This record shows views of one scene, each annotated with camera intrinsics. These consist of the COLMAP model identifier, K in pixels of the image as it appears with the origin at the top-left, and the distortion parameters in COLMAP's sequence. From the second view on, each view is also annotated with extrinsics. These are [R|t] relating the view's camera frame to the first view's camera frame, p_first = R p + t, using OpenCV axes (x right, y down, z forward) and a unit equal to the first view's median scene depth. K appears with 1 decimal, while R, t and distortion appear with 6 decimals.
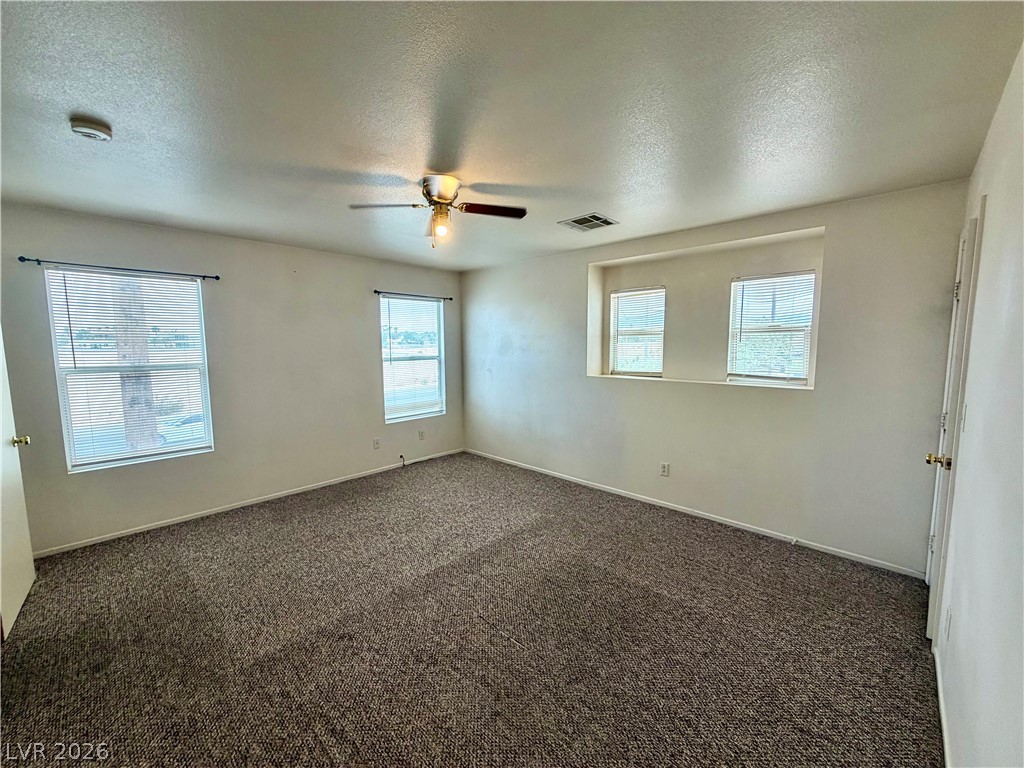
lens RADIAL K [[408.0, 0, 514.5], [0, 408.0, 387.3], [0, 0, 1]] dist [0.002753, -0.000195]
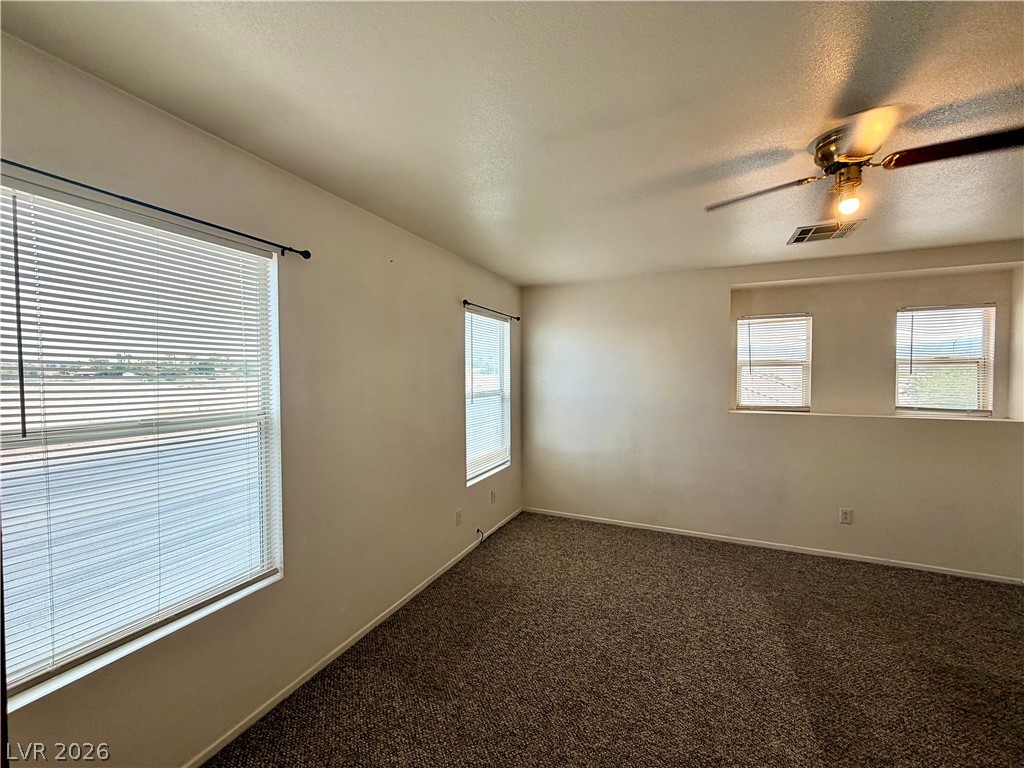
lens RADIAL K [[408.0, 0, 513.1], [0, 408.0, 385.9], [0, 0, 1]] dist [0.002753, -0.000195]
pose [[0.943464, -0.006197, 0.331418, -0.570863], [0.032484, 0.996741, -0.073838, -0.036718], [-0.329881, 0.080430, 0.940590, 0.355640]]
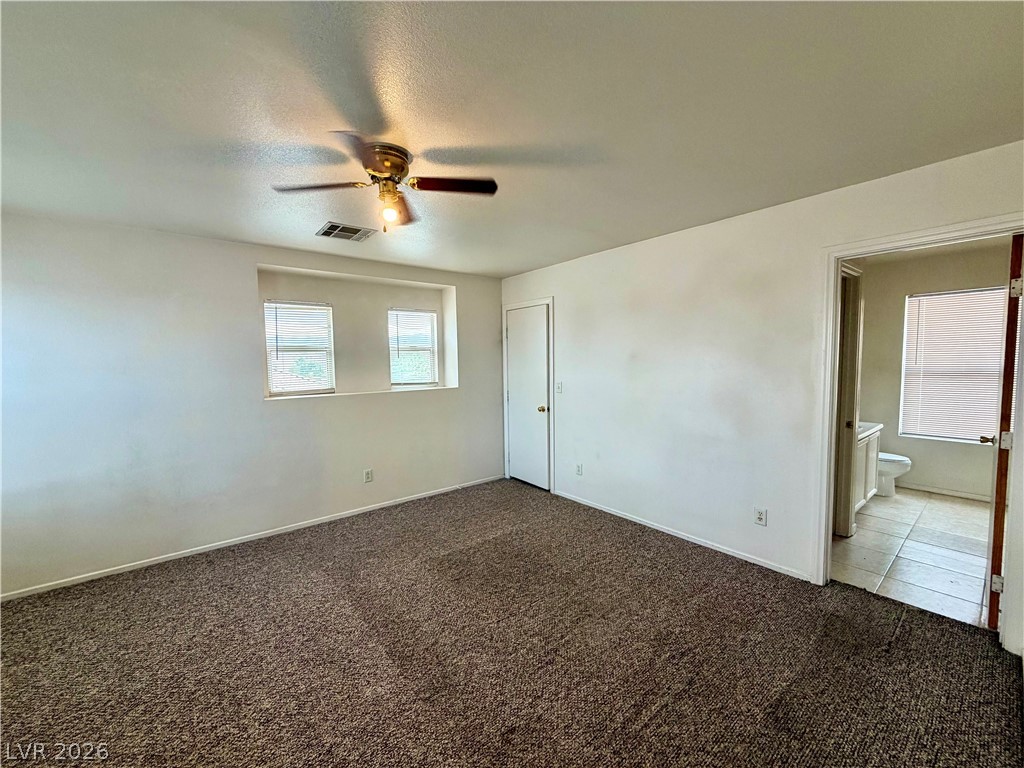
lens RADIAL K [[408.0, 0, 506.4], [0, 408.0, 384.9], [0, 0, 1]] dist [0.002753, -0.000195]
pose [[0.135189, -0.061306, 0.988921, -0.593648], [0.121264, 0.991604, 0.044895, -0.038321], [-0.983371, 0.113852, 0.141488, 0.432828]]
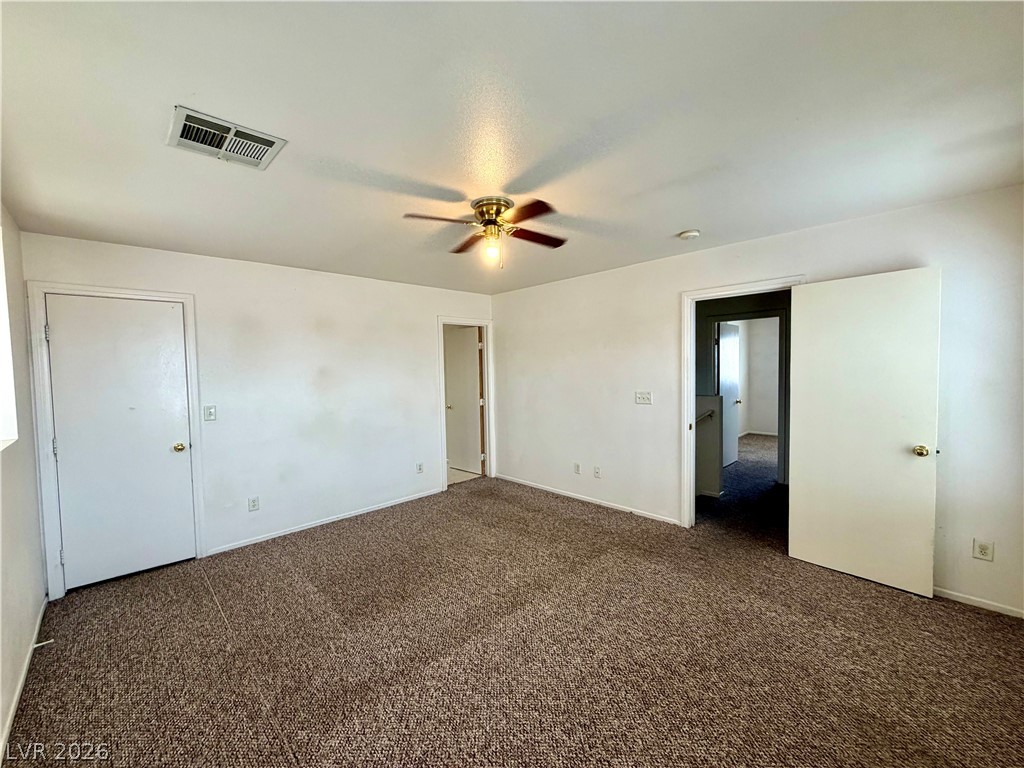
lens RADIAL K [[408.0, 0, 511.5], [0, 408.0, 381.4], [0, 0, 1]] dist [0.002753, -0.000195]
pose [[-0.998871, 0.026857, 0.039189, -0.159036], [0.032127, 0.989527, 0.140724, -0.130930], [-0.035000, 0.141824, -0.989273, 1.252467]]
